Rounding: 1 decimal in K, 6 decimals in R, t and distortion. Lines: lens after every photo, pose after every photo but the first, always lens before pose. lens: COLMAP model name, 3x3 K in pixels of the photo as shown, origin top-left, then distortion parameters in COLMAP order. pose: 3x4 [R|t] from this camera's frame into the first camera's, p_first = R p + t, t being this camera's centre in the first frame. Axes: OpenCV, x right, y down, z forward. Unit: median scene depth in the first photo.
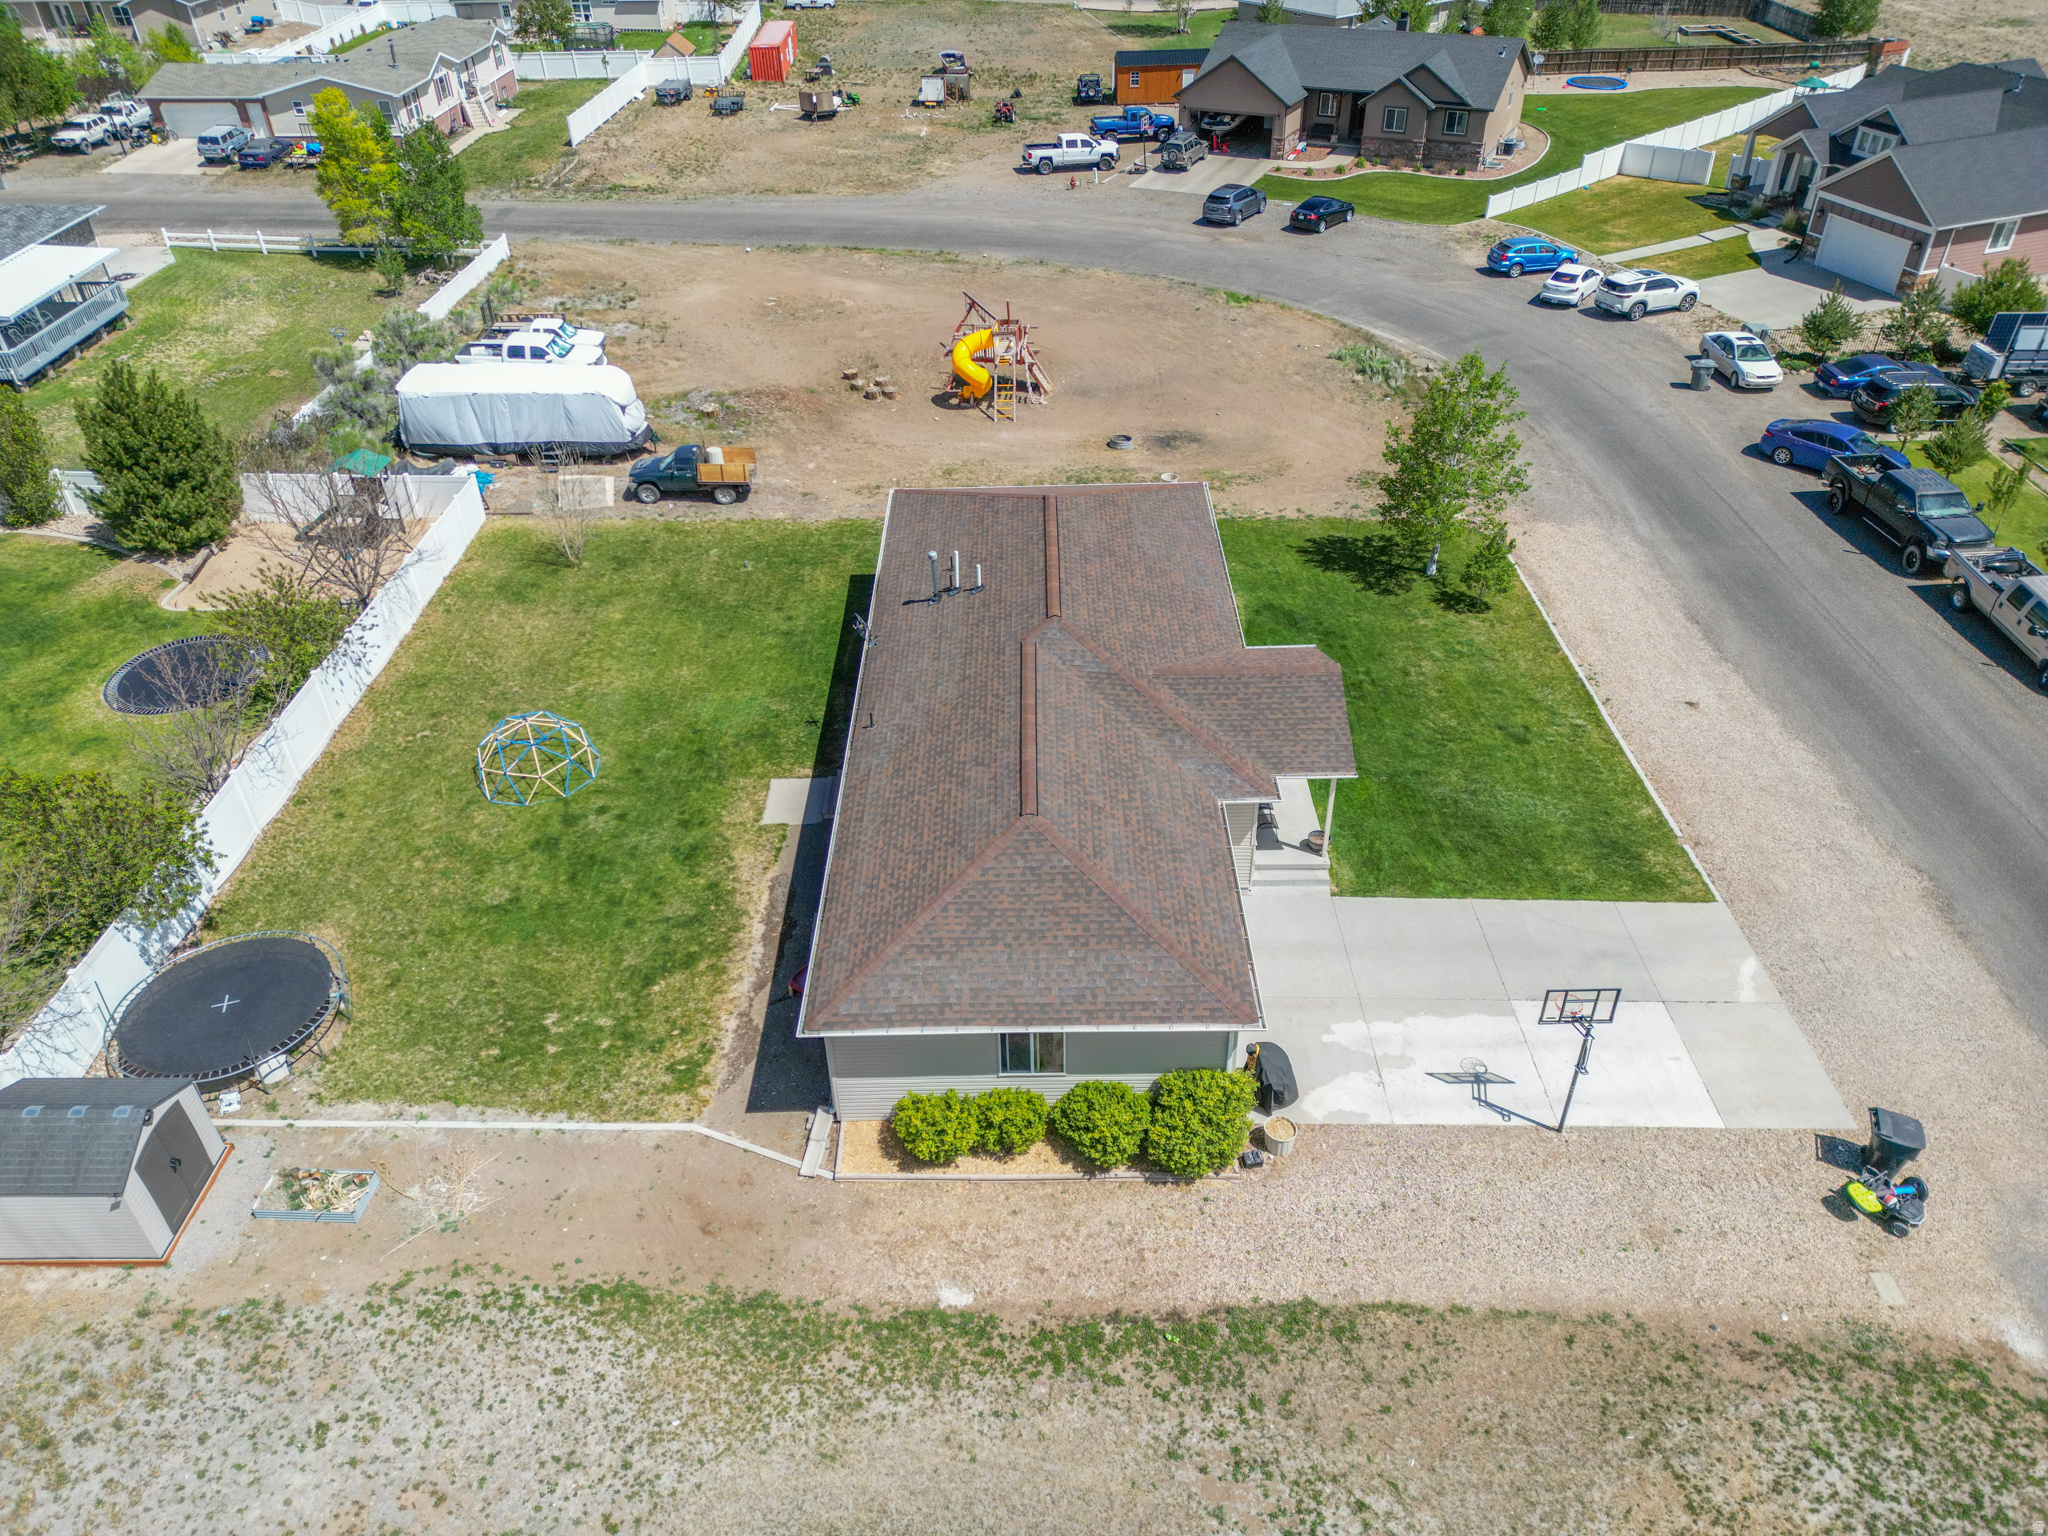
lens RADIAL K [[1424.4, 0, 1021.3], [0, 1424.4, 767.8], [0, 0, 1]] dist [0.074031, -0.065831]
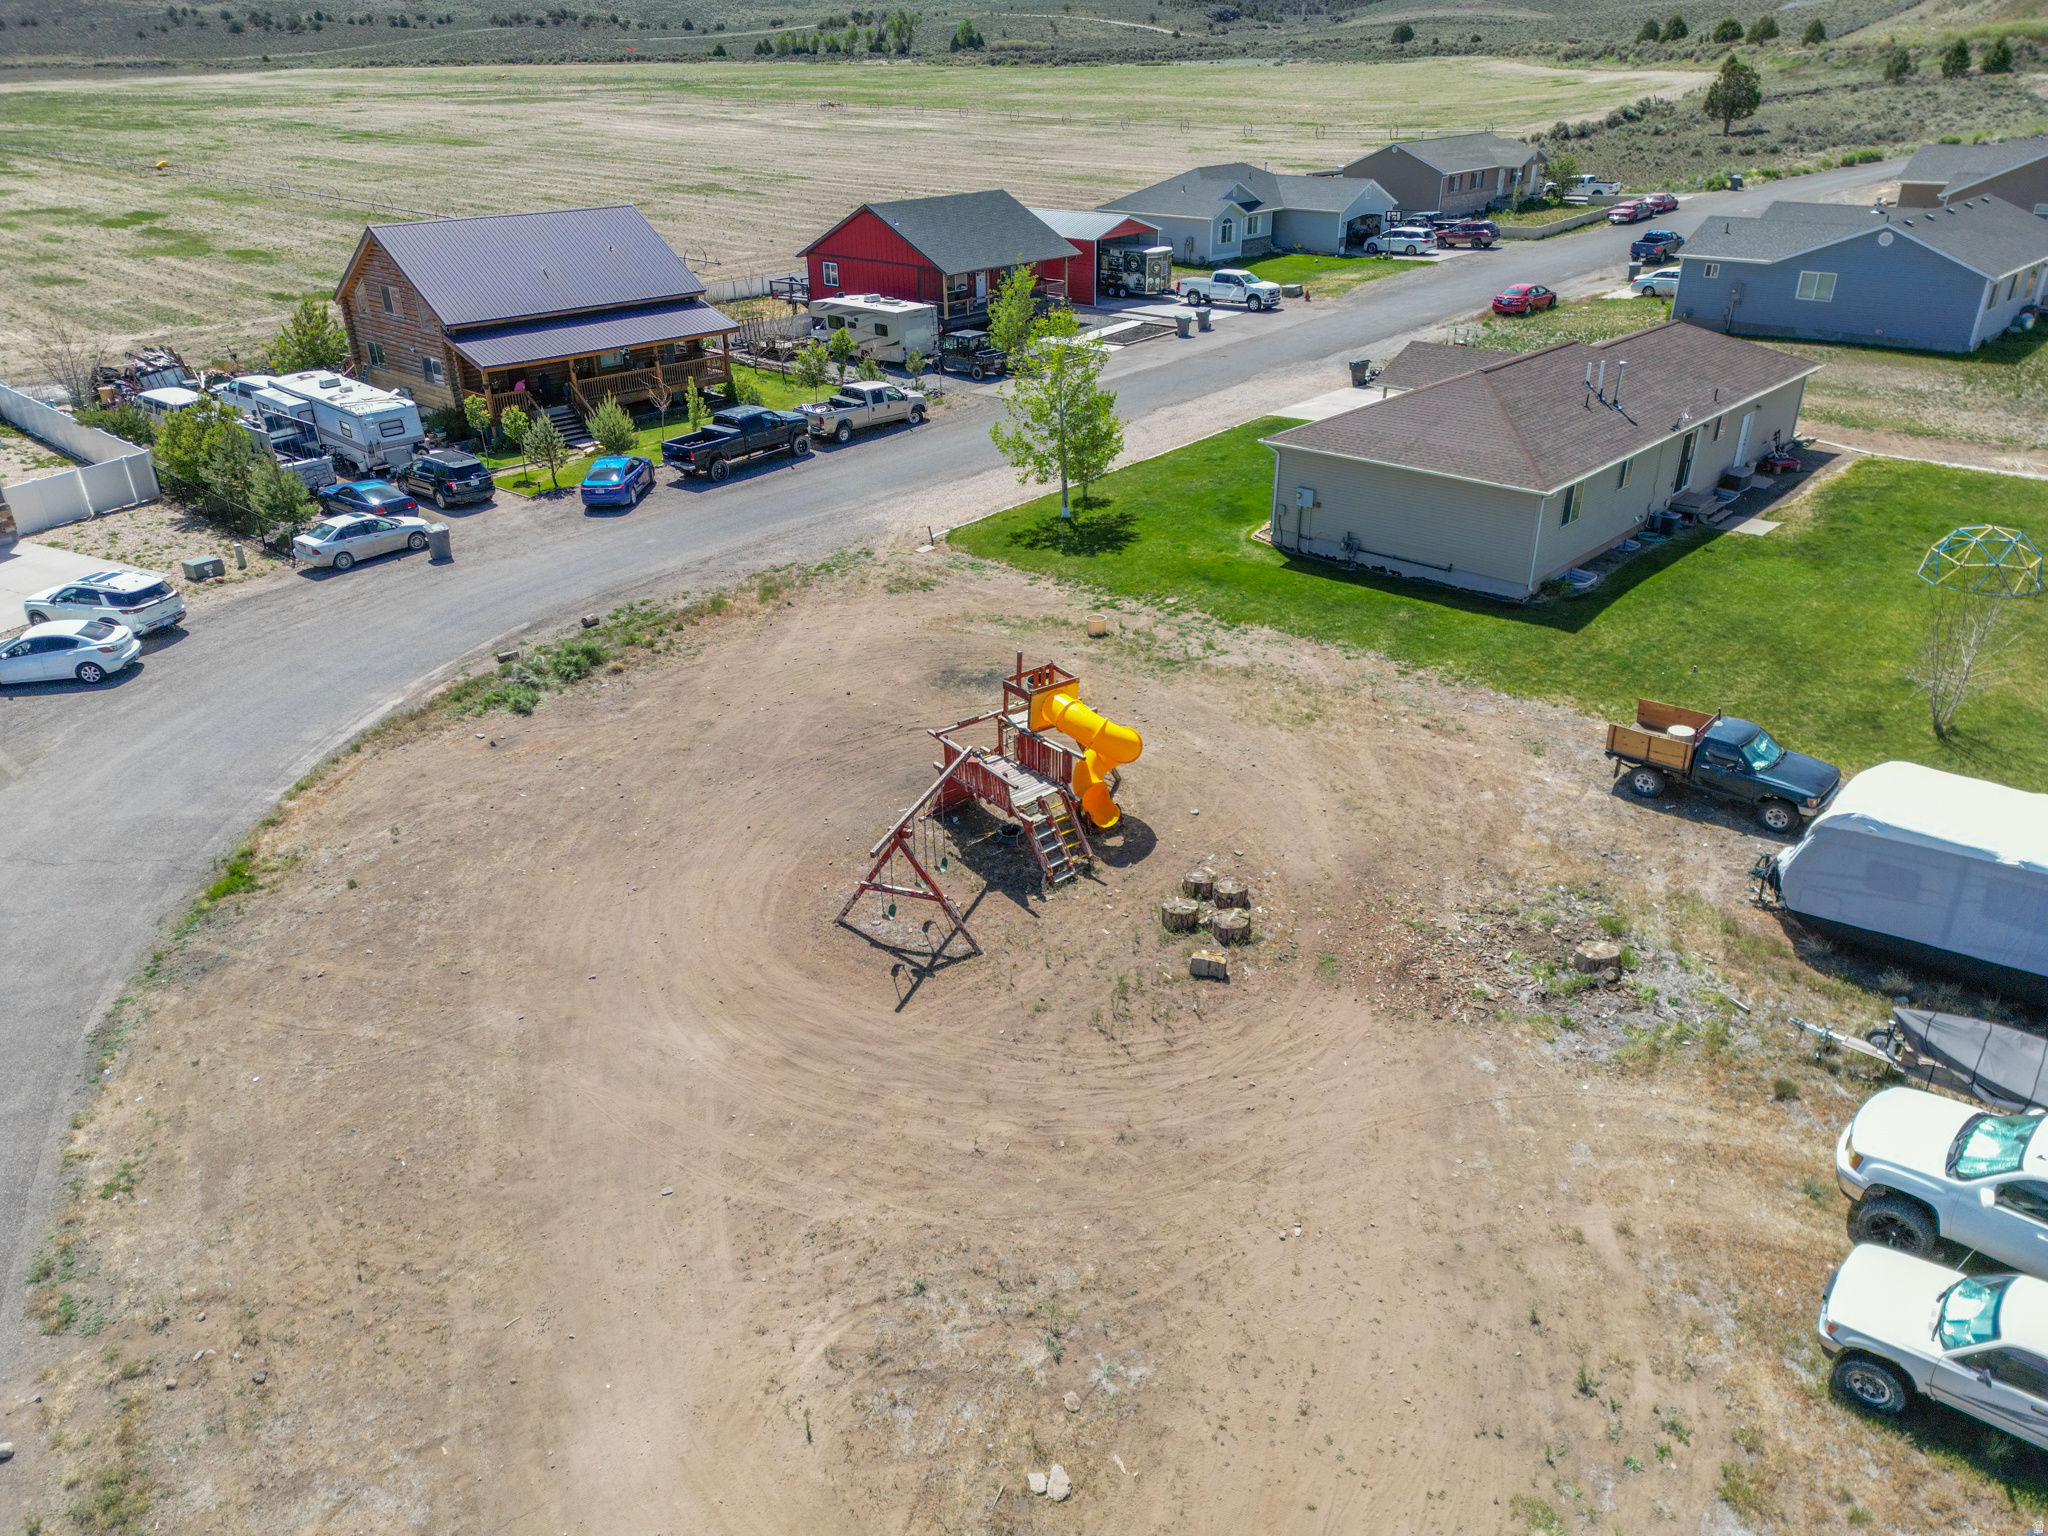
lens RADIAL K [[1424.4, 0, 1022.5], [0, 1424.4, 769.5], [0, 0, 1]] dist [0.074031, -0.065831]
pose [[-0.726542, -0.280316, 0.627343, -0.534143], [0.430978, 0.525175, 0.733791, -1.041787], [-0.535158, 0.803501, -0.260751, 1.772480]]
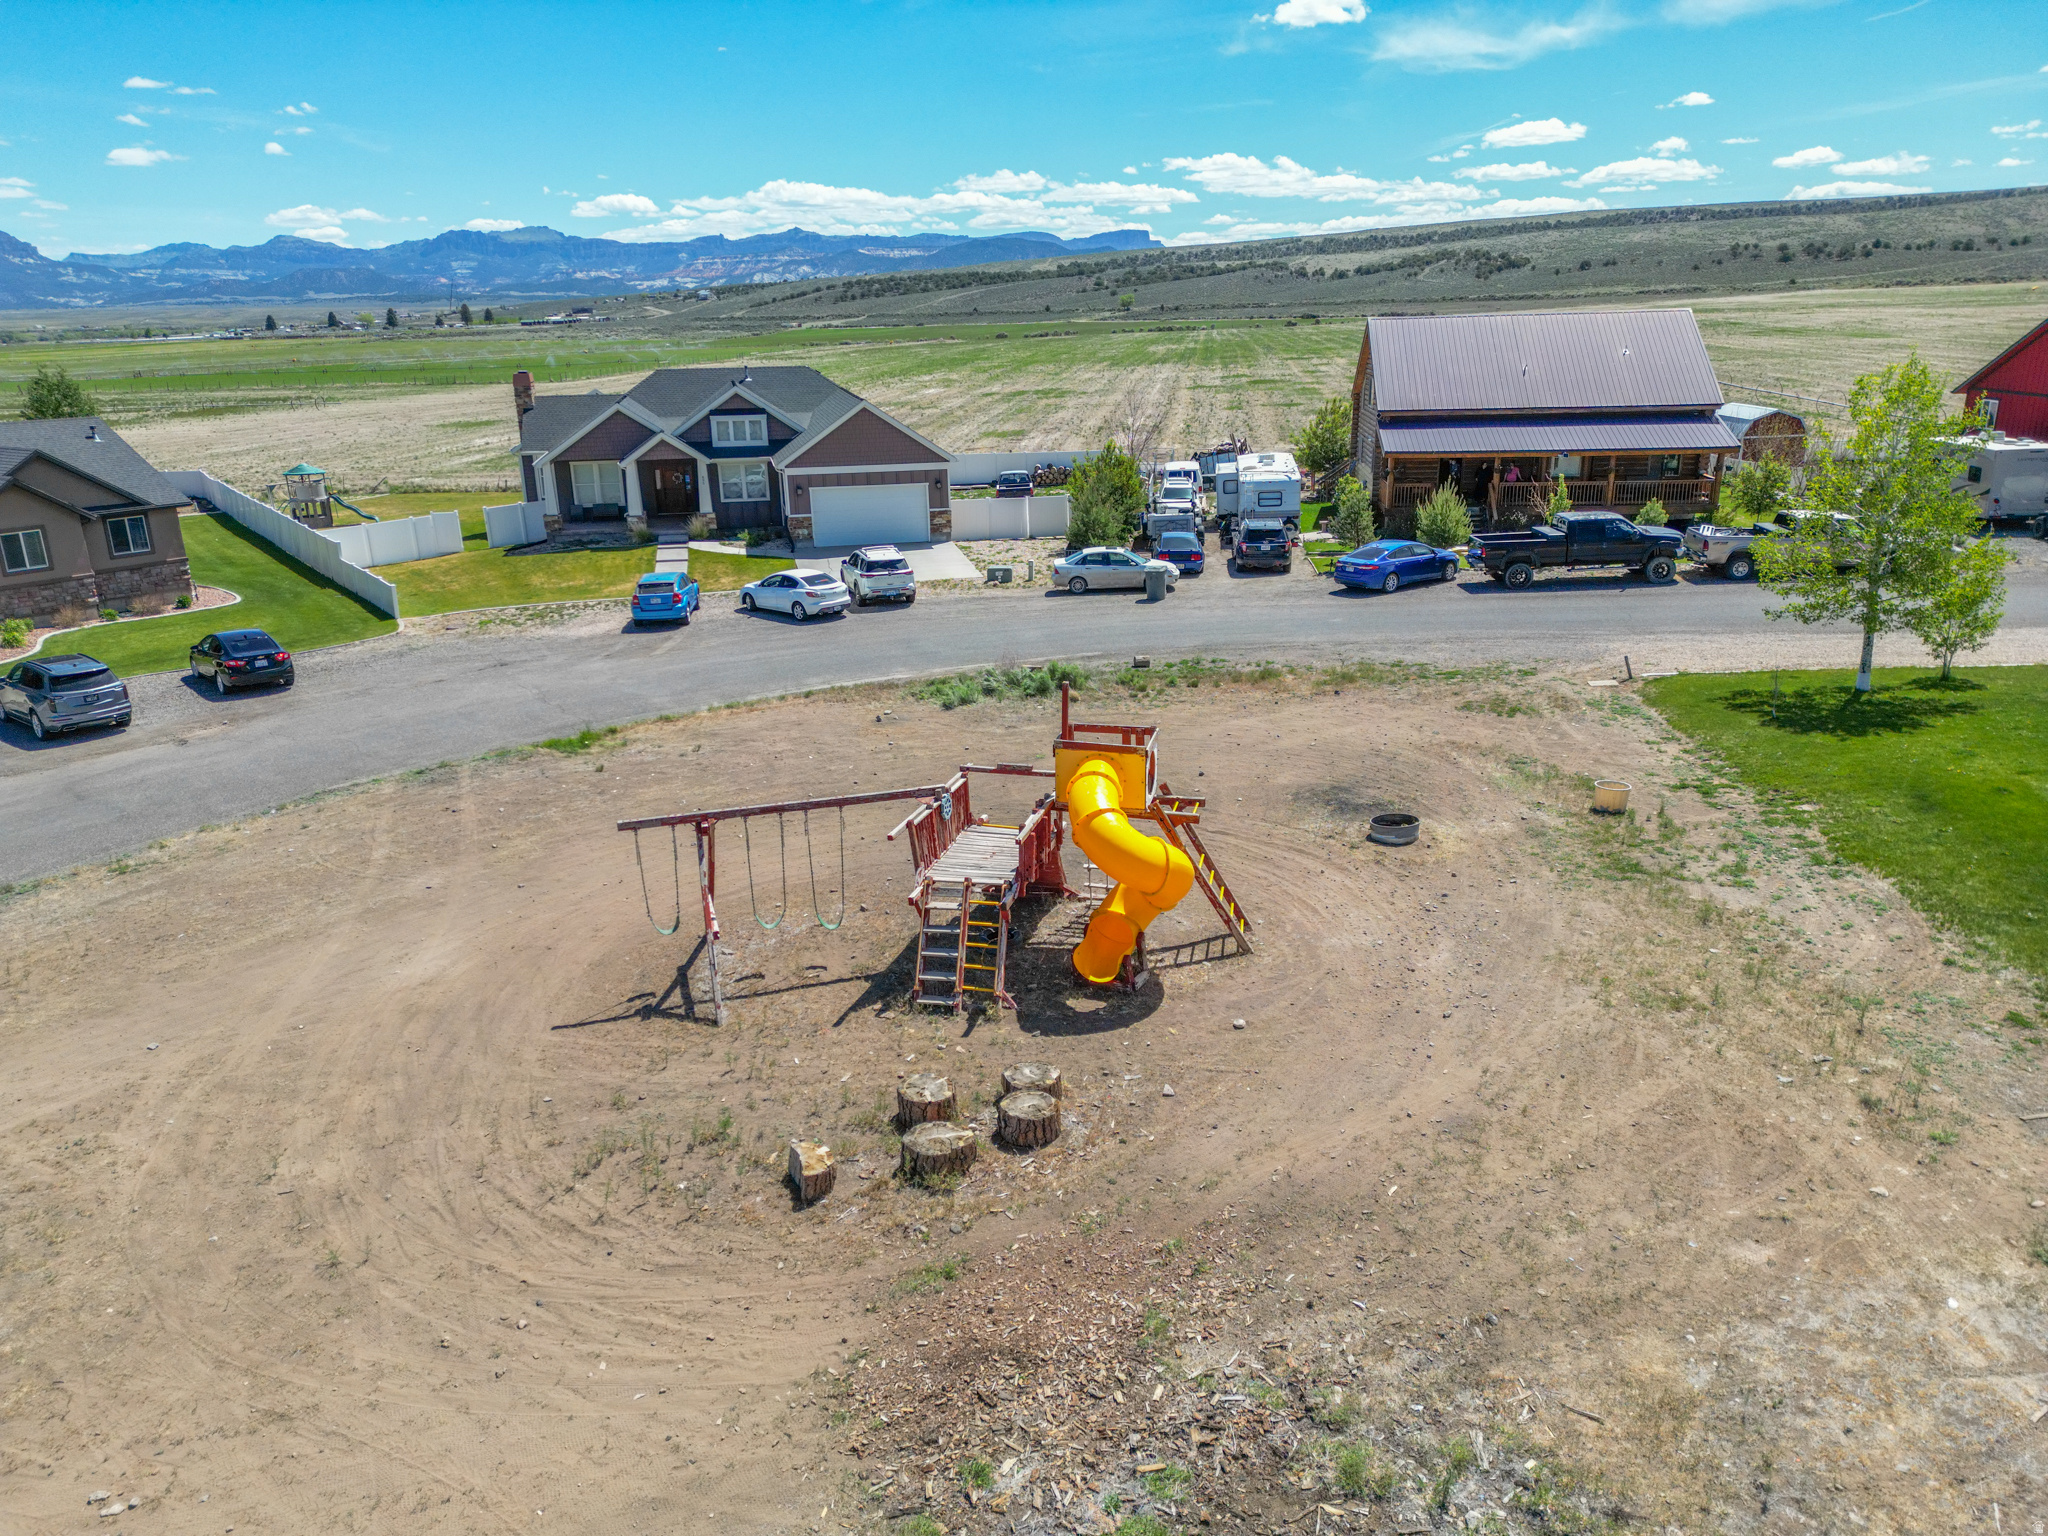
lens RADIAL K [[1424.4, 0, 1020.8], [0, 1424.4, 769.9], [0, 0, 1]] dist [0.074031, -0.065831]
pose [[0.119283, -0.283415, 0.951550, -0.541255], [0.605168, 0.780540, 0.156618, -0.561334], [-0.787111, 0.557166, 0.264618, 1.400680]]
